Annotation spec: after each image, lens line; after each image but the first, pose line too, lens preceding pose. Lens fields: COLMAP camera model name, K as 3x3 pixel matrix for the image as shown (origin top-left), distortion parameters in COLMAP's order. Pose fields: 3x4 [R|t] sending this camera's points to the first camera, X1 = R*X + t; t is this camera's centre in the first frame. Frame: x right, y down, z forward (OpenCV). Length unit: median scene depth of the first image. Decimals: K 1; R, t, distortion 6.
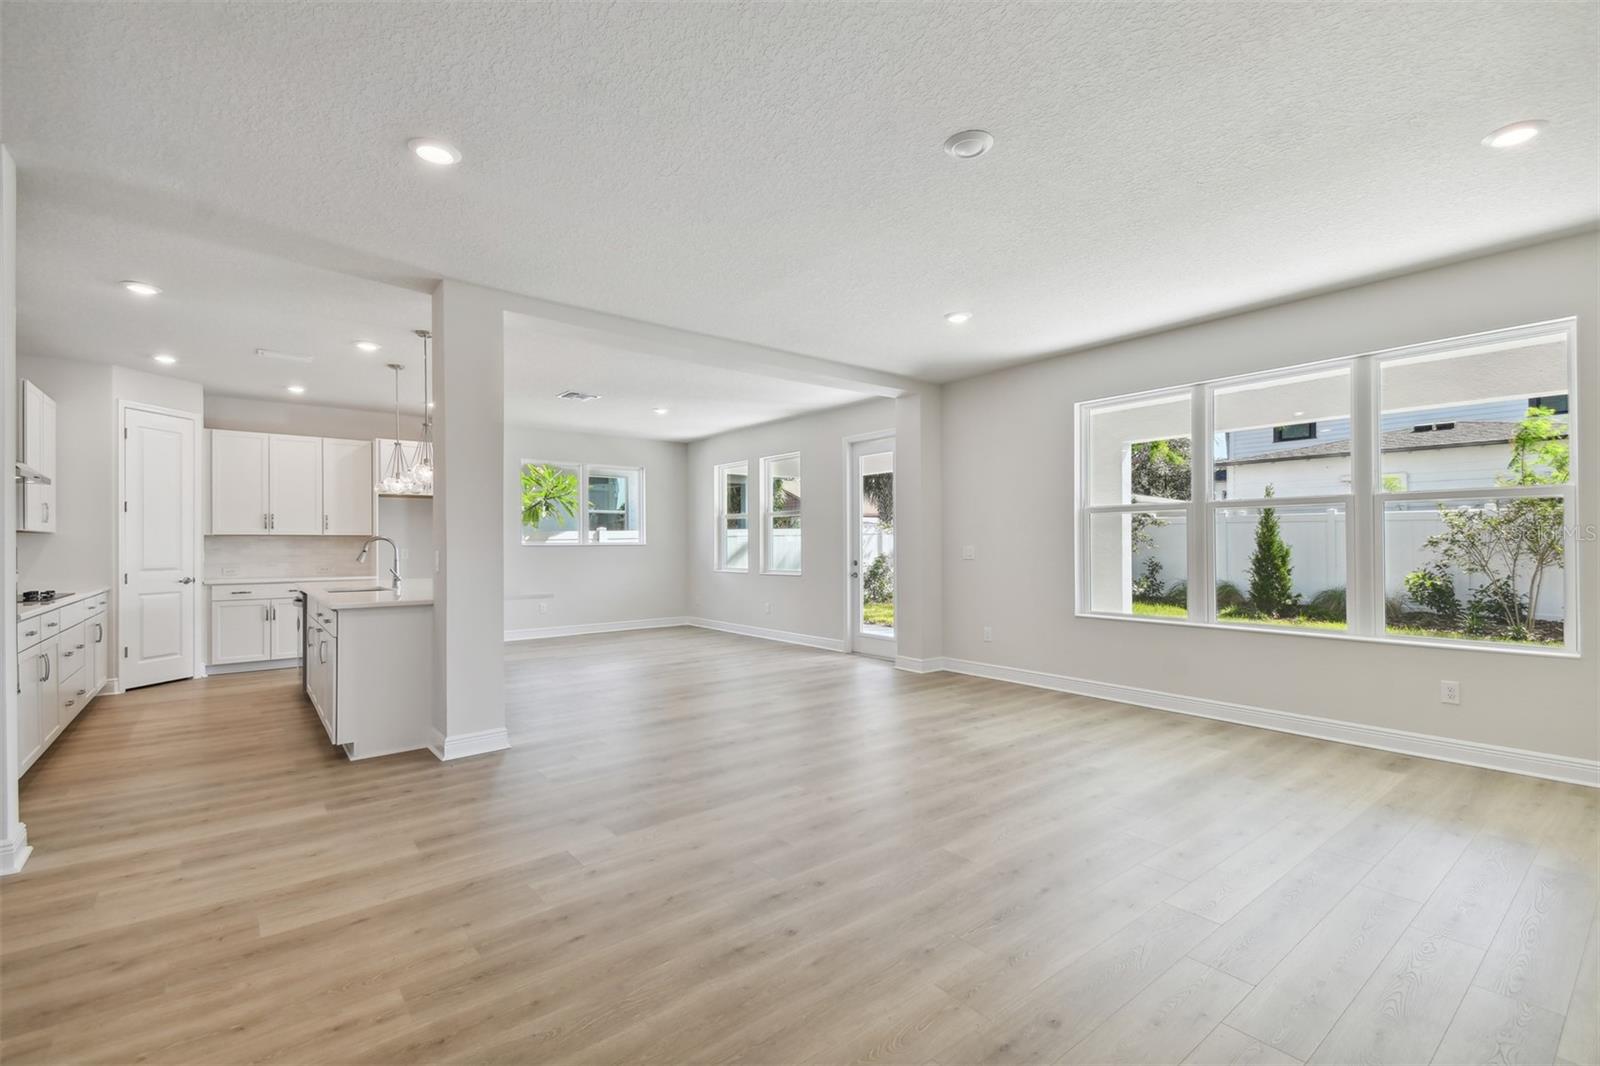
lens RADIAL K [[702.8, 0, 801.9], [0, 702.8, 545.1], [0, 0, 1]] dist [0.044471, -0.023992]
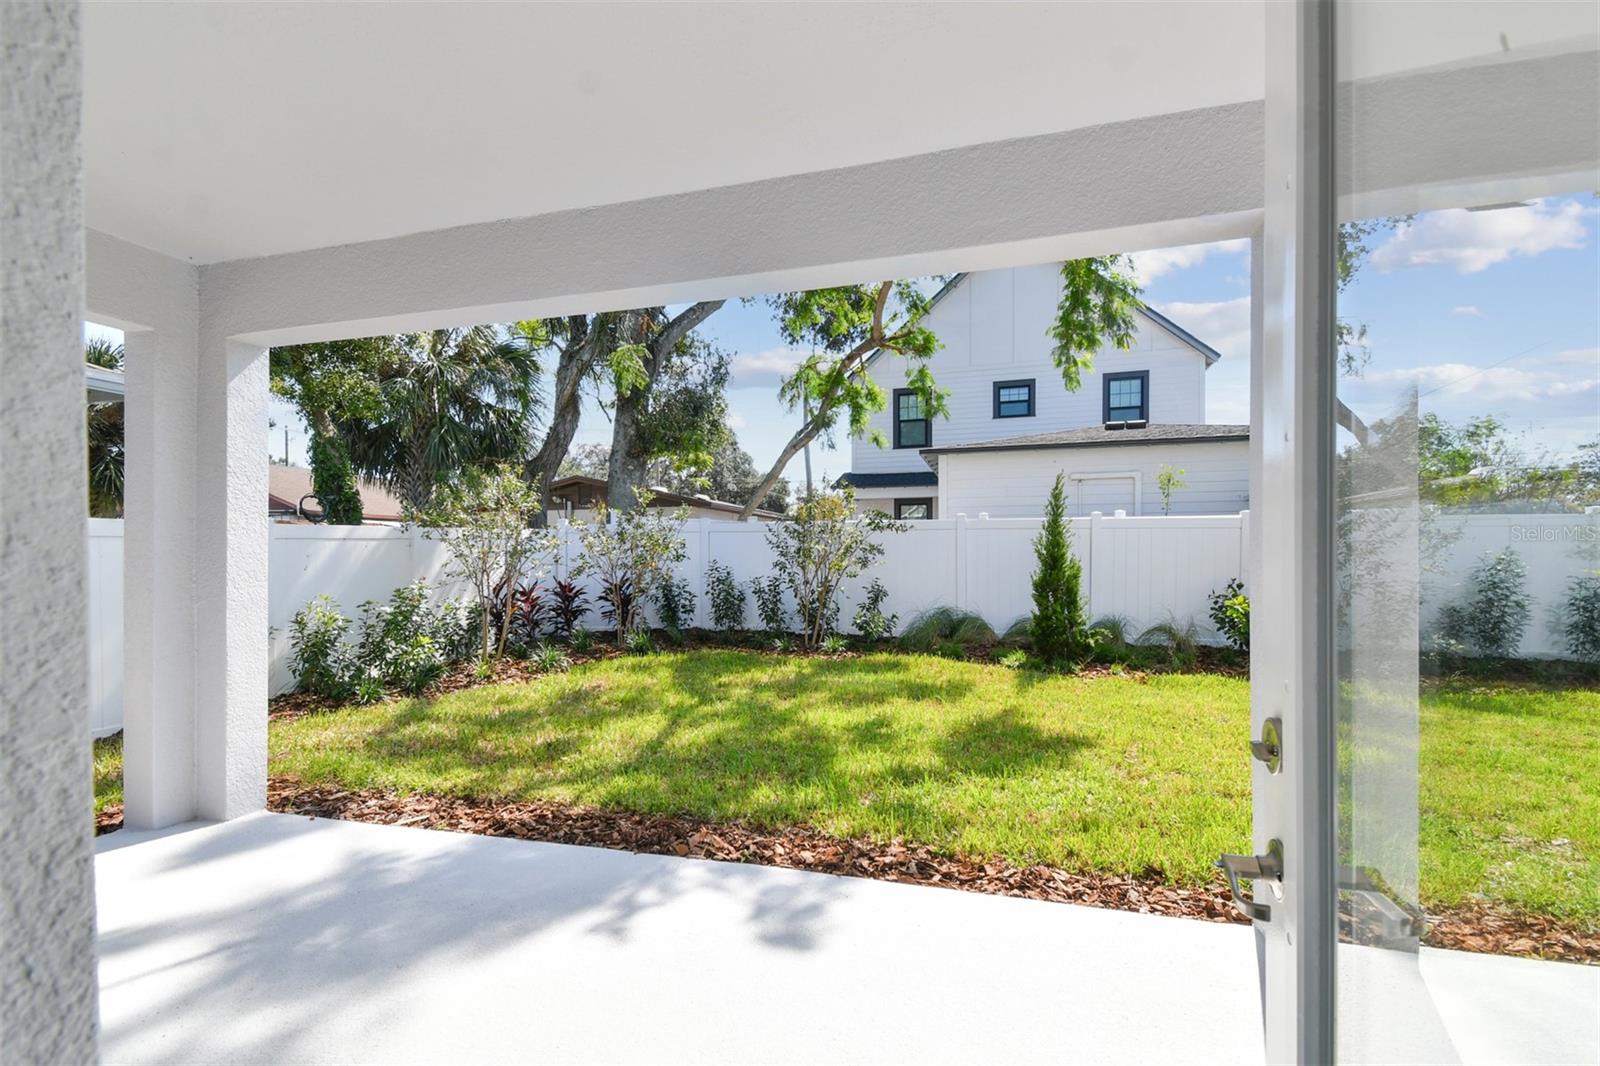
lens RADIAL K [[702.8, 0, 801.9], [0, 702.8, 545.1], [0, 0, 1]] dist [0.044471, -0.023992]
pose [[0.810187, 0.012207, 0.586044, 0.107369], [-0.000165, 0.999788, -0.020598, -0.002012], [-0.586171, 0.016592, 0.810018, 1.129907]]
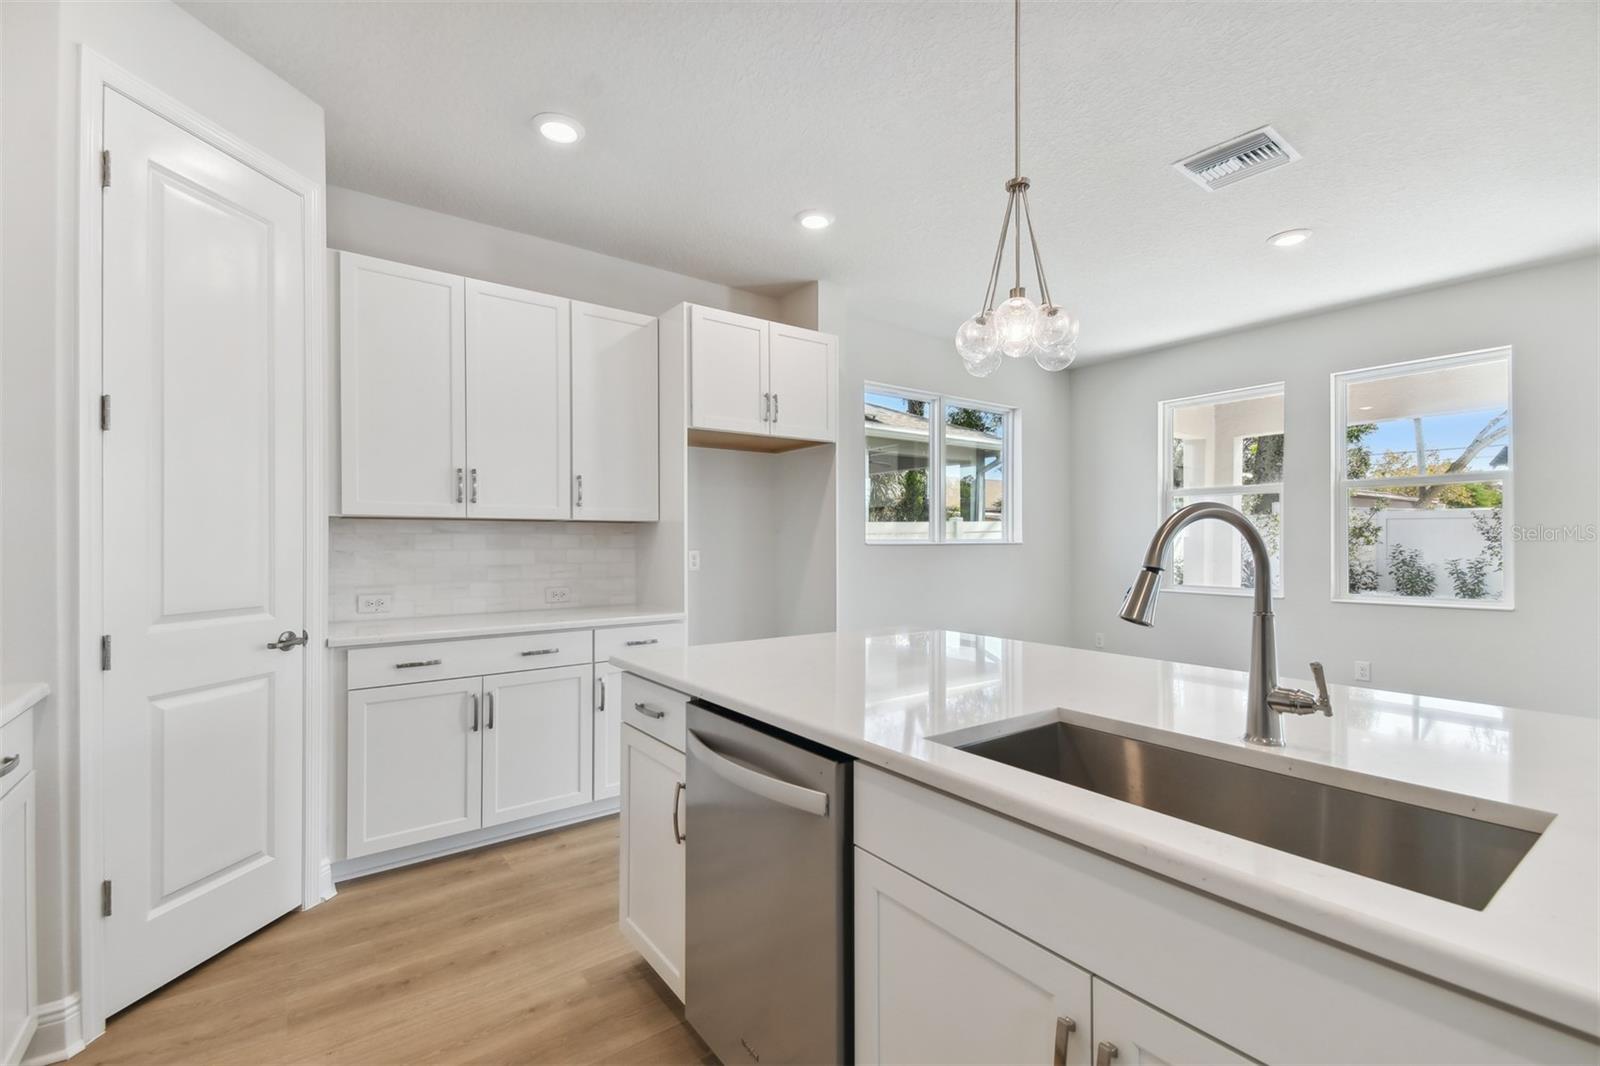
lens RADIAL K [[708.3, 0, 809.7], [0, 708.3, 538.1], [0, 0, 1]] dist [0.016726, -0.000144]
pose [[0.999541, 0.005663, -0.029753, -0.586728], [-0.005751, 0.999979, -0.002869, -0.002264], [0.029736, 0.003039, 0.999553, 0.650029]]
